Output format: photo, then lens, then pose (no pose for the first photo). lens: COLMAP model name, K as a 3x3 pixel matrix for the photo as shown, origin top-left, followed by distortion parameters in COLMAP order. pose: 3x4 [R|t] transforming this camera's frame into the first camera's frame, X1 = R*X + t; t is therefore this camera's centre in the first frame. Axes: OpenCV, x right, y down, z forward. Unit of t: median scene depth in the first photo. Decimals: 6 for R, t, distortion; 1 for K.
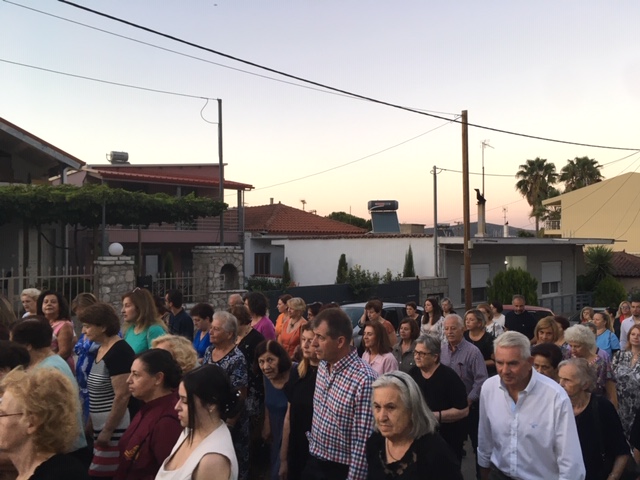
lens RADIAL K [[541.7, 0, 319.7], [0, 541.7, 244.2], [0, 0, 1]] dist [0.077922, -0.101201]
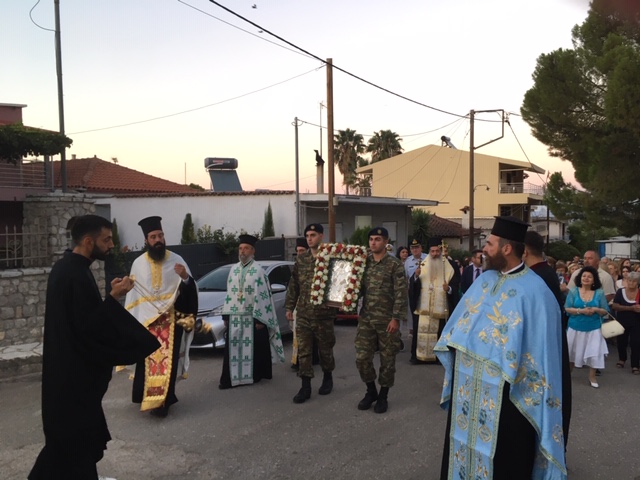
lens RADIAL K [[541.7, 0, 322.3], [0, 541.7, 243.7], [0, 0, 1]] dist [0.077922, -0.101201]
pose [[0.935993, -0.017655, 0.351577, -0.067764], [-0.002193, 0.998430, 0.055976, 0.017667], [-0.352013, -0.053164, 0.934484, 0.085228]]
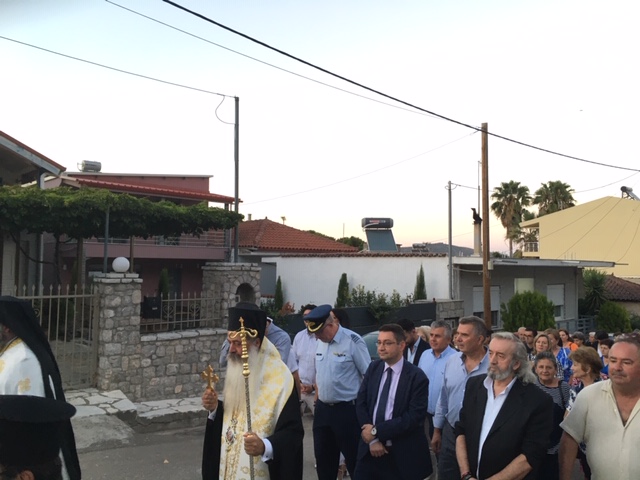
lens RADIAL K [[541.7, 0, 322.3], [0, 541.7, 244.7], [0, 0, 1]] dist [0.077922, -0.101201]
pose [[0.997465, 0.017999, 0.068846, -0.061253], [-0.015690, 0.999301, -0.033933, 0.000991], [-0.069409, 0.032767, 0.997050, 0.069259]]
